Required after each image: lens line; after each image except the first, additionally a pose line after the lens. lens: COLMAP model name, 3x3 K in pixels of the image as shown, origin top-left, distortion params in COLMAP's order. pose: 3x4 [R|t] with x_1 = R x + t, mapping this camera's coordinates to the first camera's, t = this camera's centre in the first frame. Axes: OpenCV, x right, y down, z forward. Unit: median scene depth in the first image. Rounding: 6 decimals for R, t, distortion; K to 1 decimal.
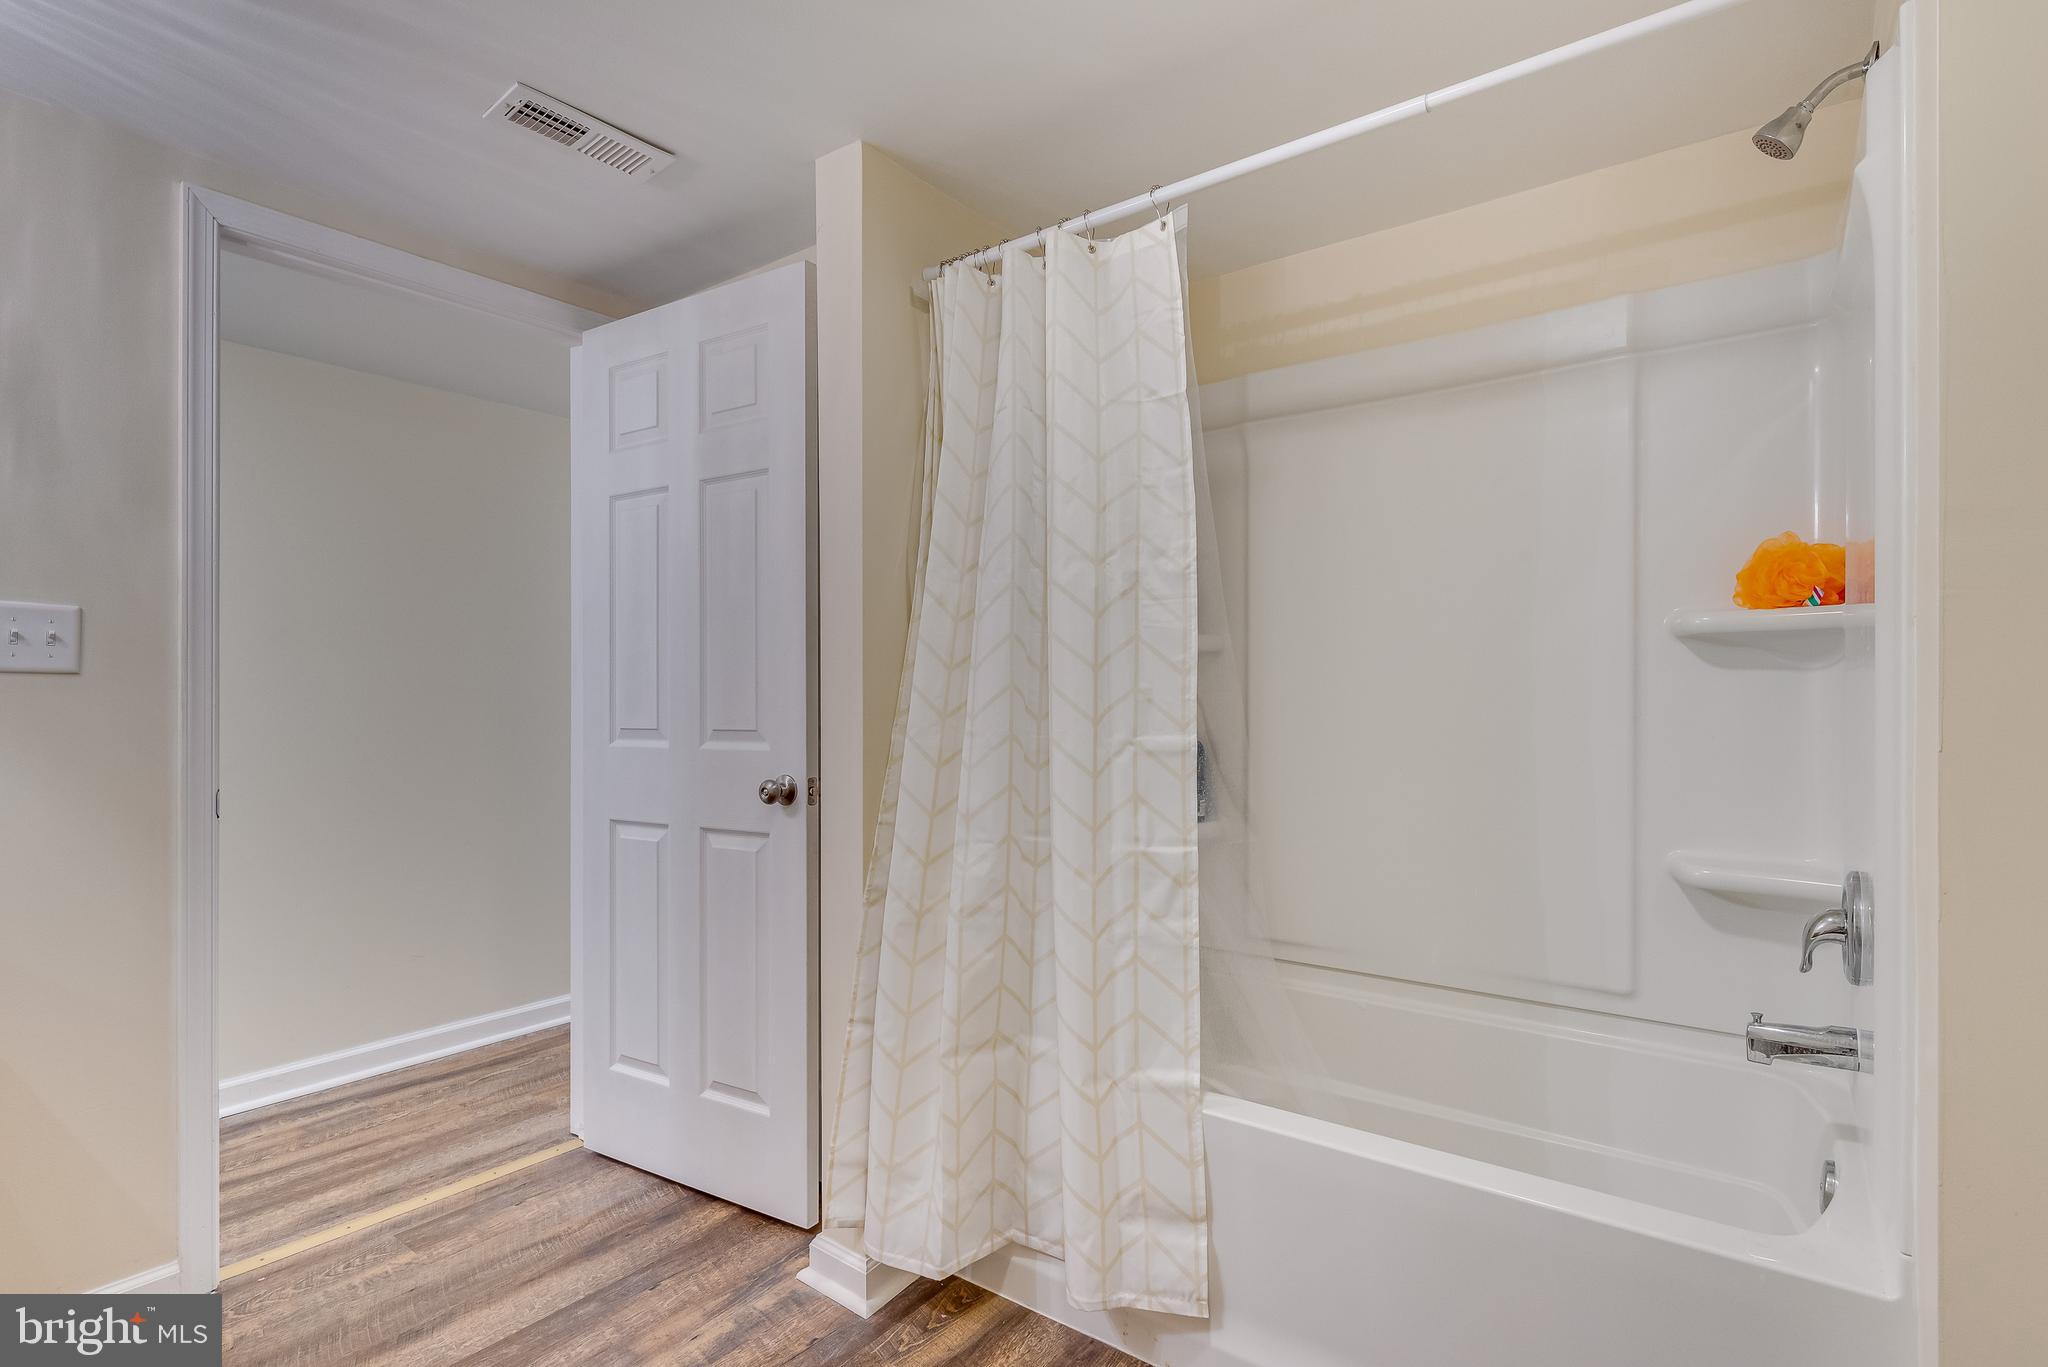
lens RADIAL K [[995.7, 0, 1018.7], [0, 995.7, 686.4], [0, 0, 1]] dist [0.000651, -0.000804]
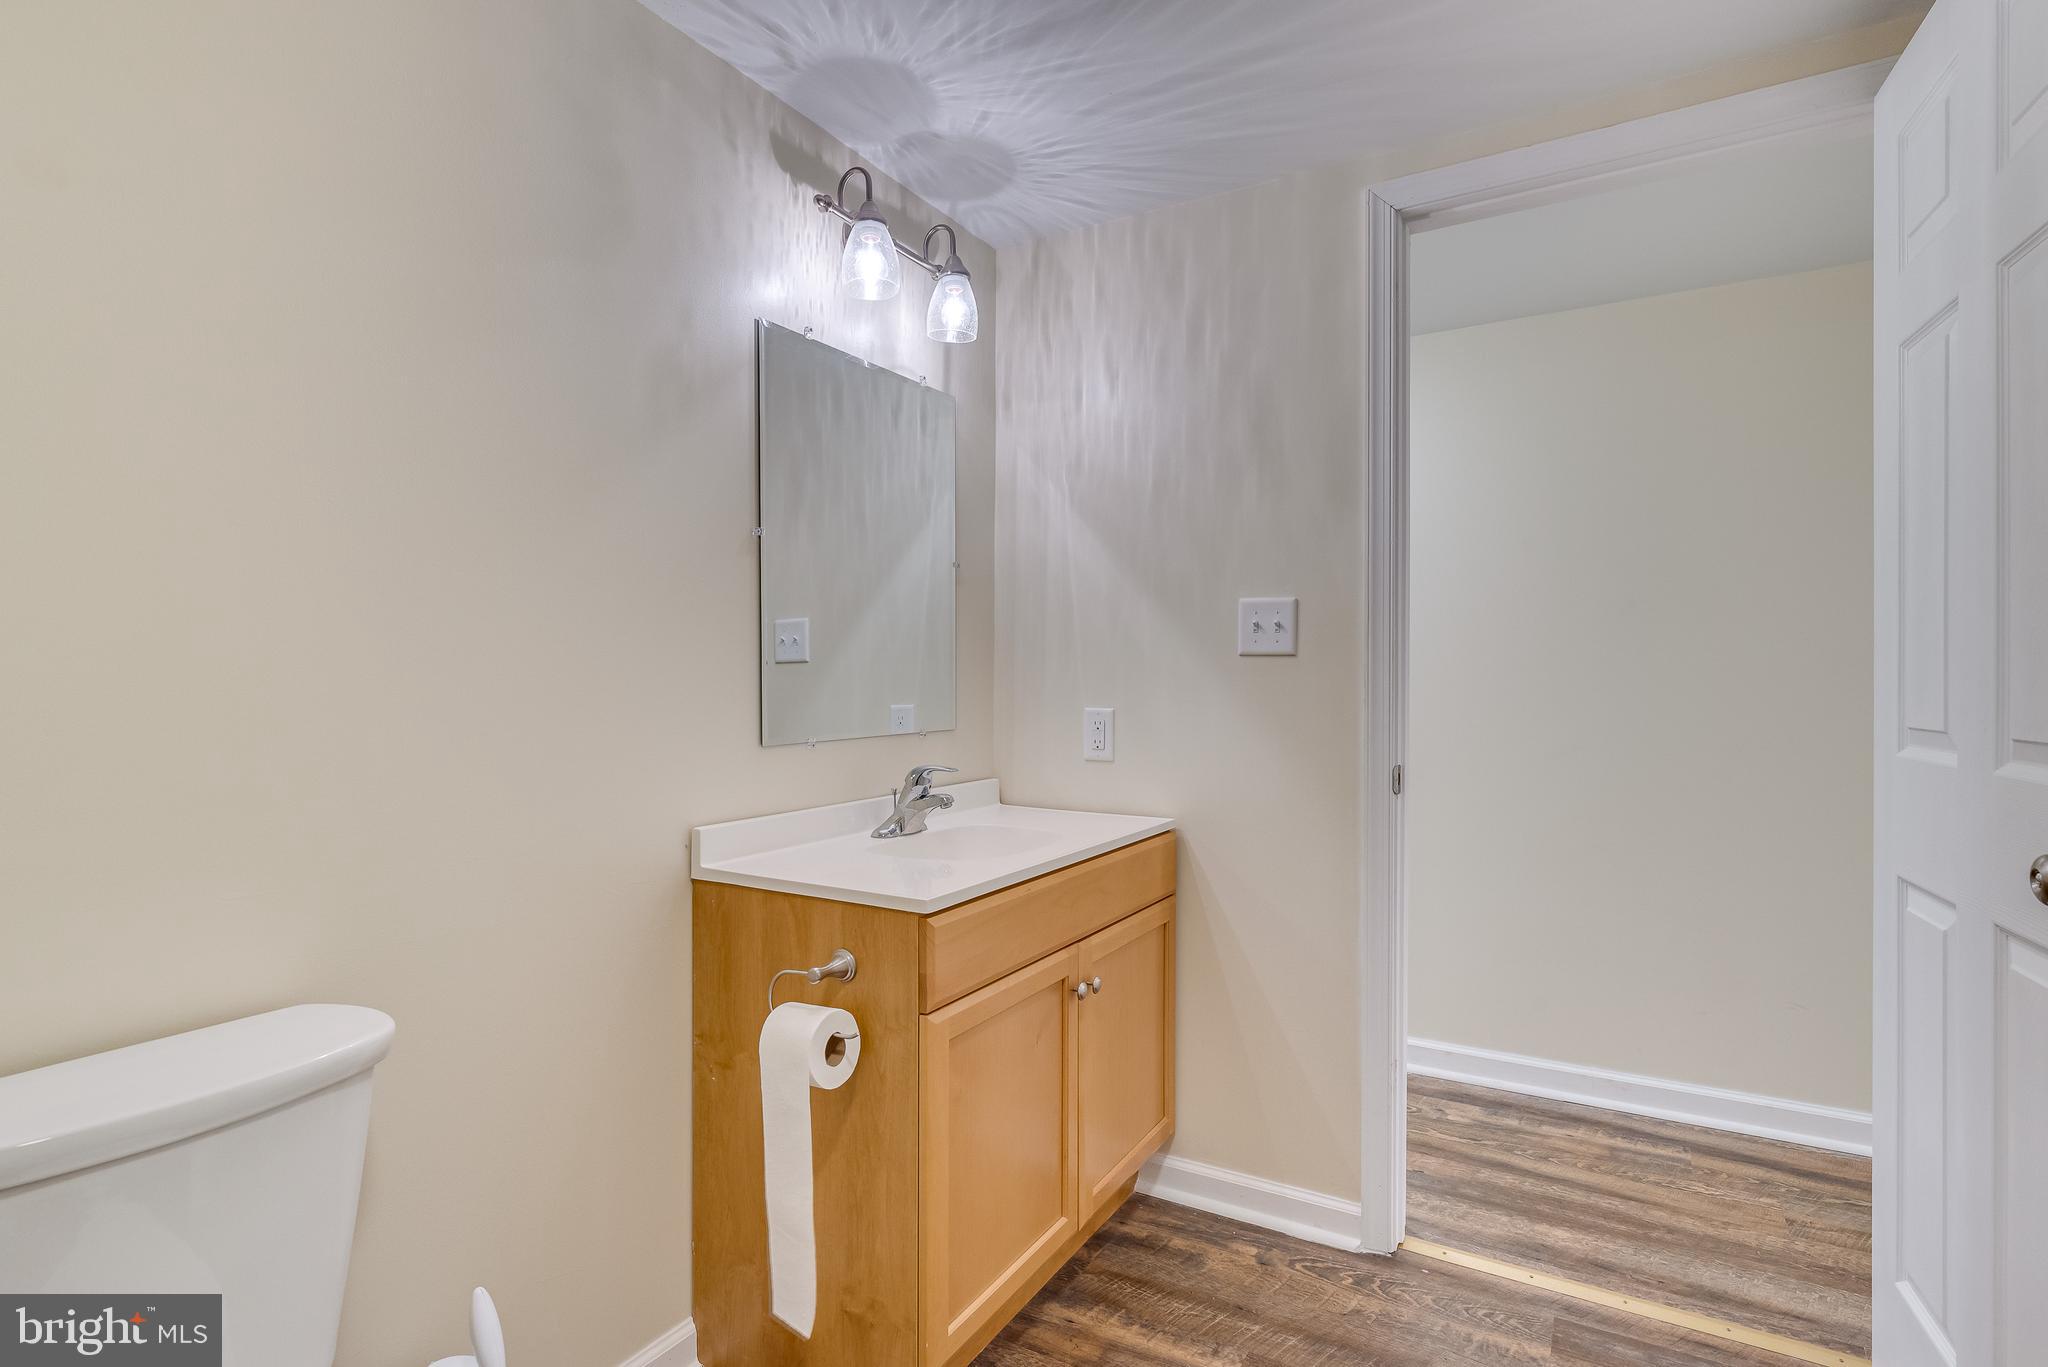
lens RADIAL K [[995.7, 0, 1026.0], [0, 995.7, 677.6], [0, 0, 1]] dist [0.000651, -0.000804]
pose [[0.125208, 0.002008, -0.992128, 0.127452], [0.010498, 0.999939, 0.003349, 0.004507], [0.992075, -0.010834, 0.125179, 0.396726]]
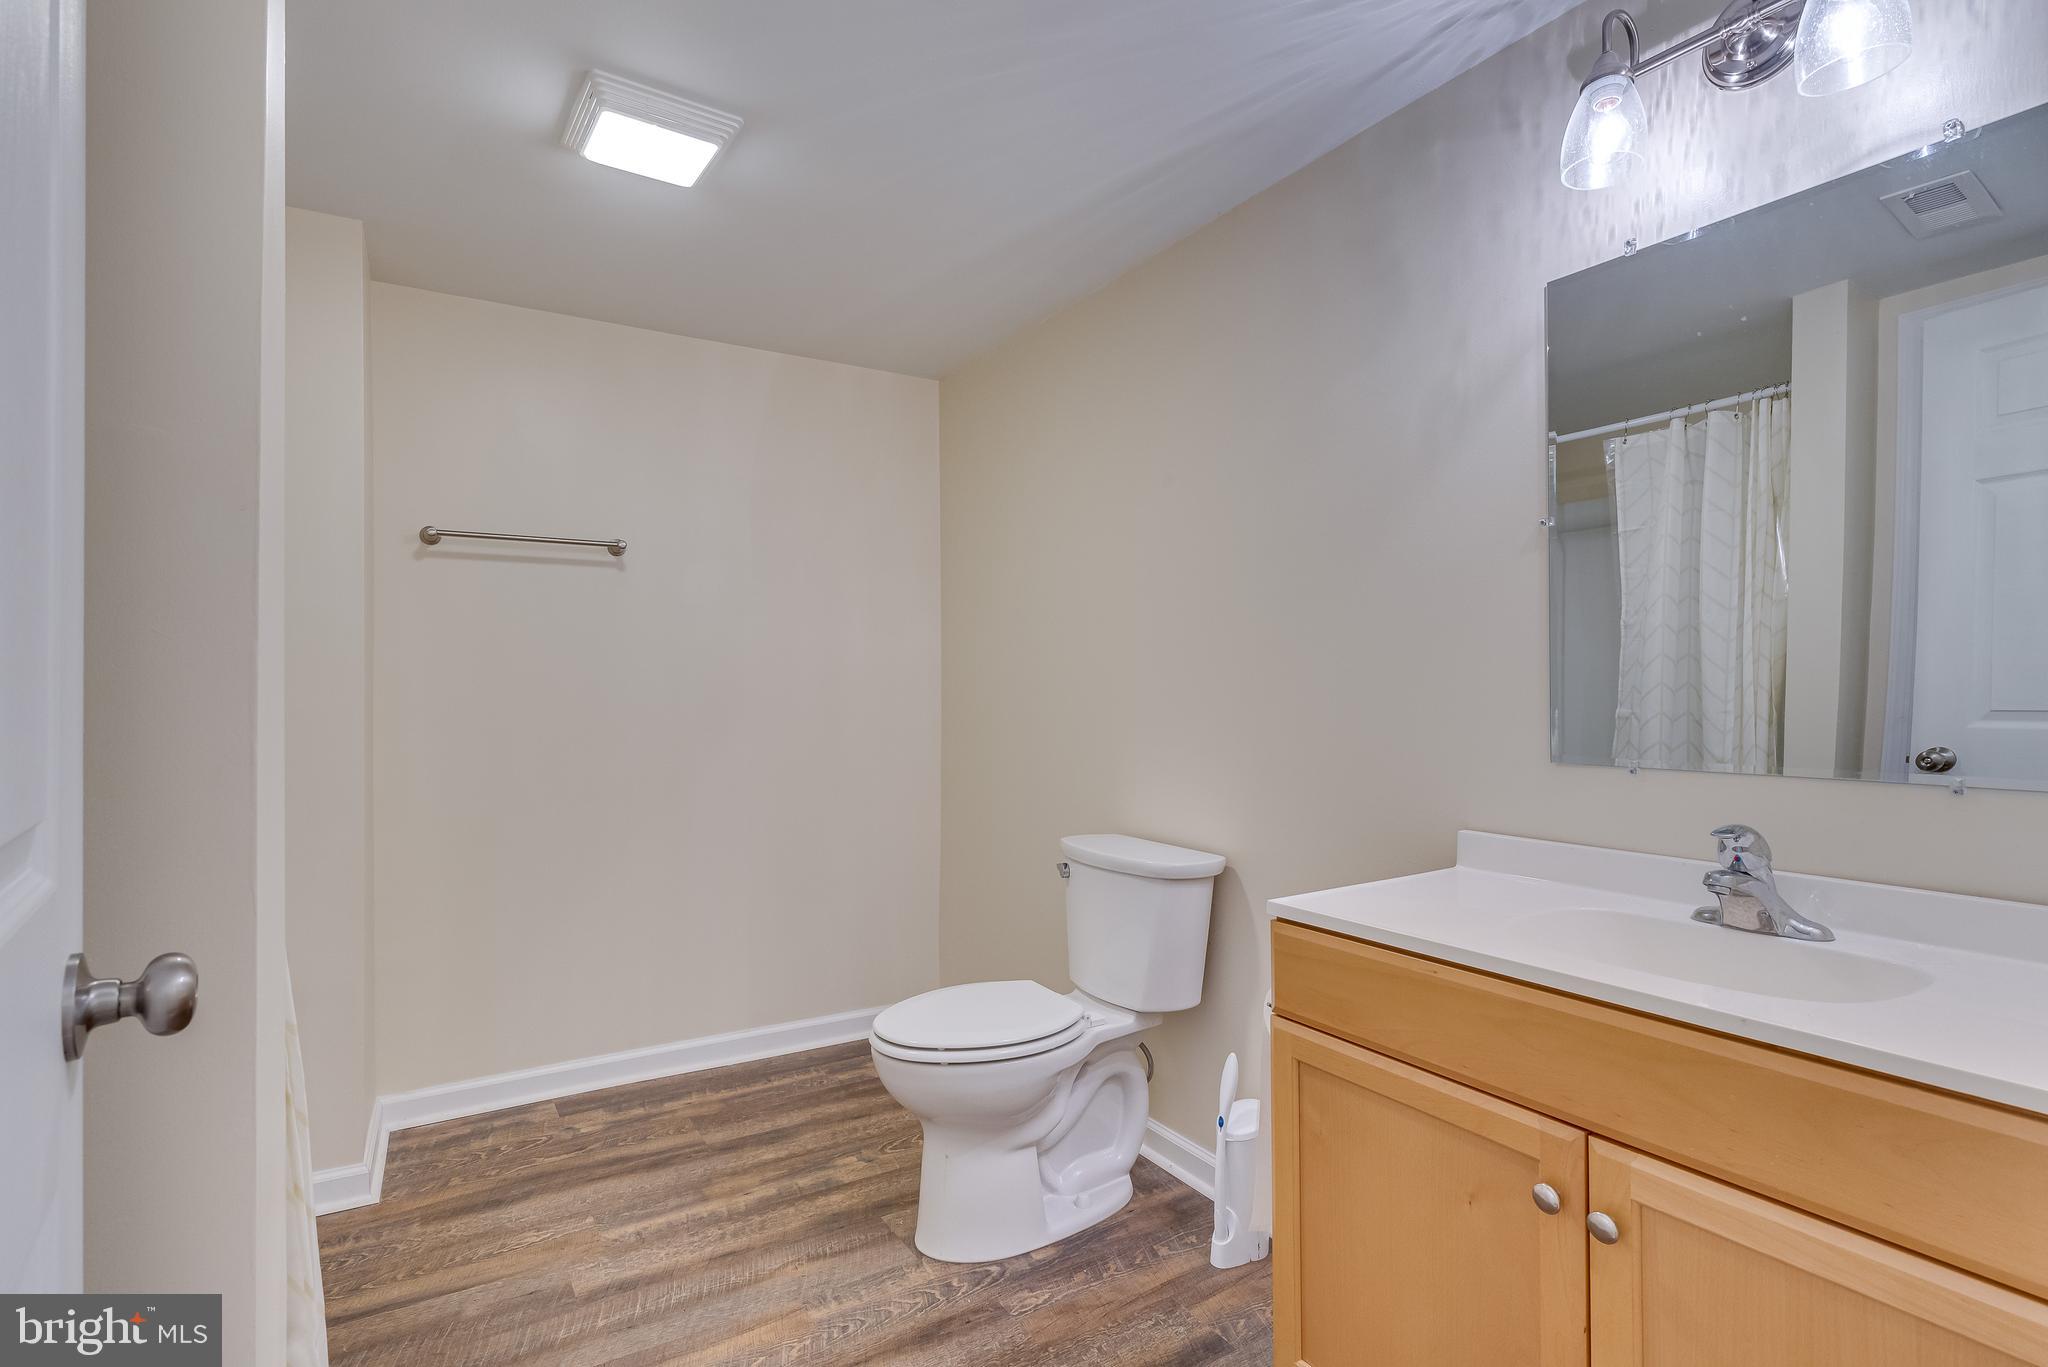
lens RADIAL K [[995.7, 0, 1023.4], [0, 995.7, 691.0], [0, 0, 1]] dist [0.000651, -0.000804]
pose [[-0.940054, 0.007894, 0.340935, -1.395059], [0.005725, 0.999956, -0.007369, 0.018460], [-0.340978, -0.004976, -0.940058, 1.880672]]
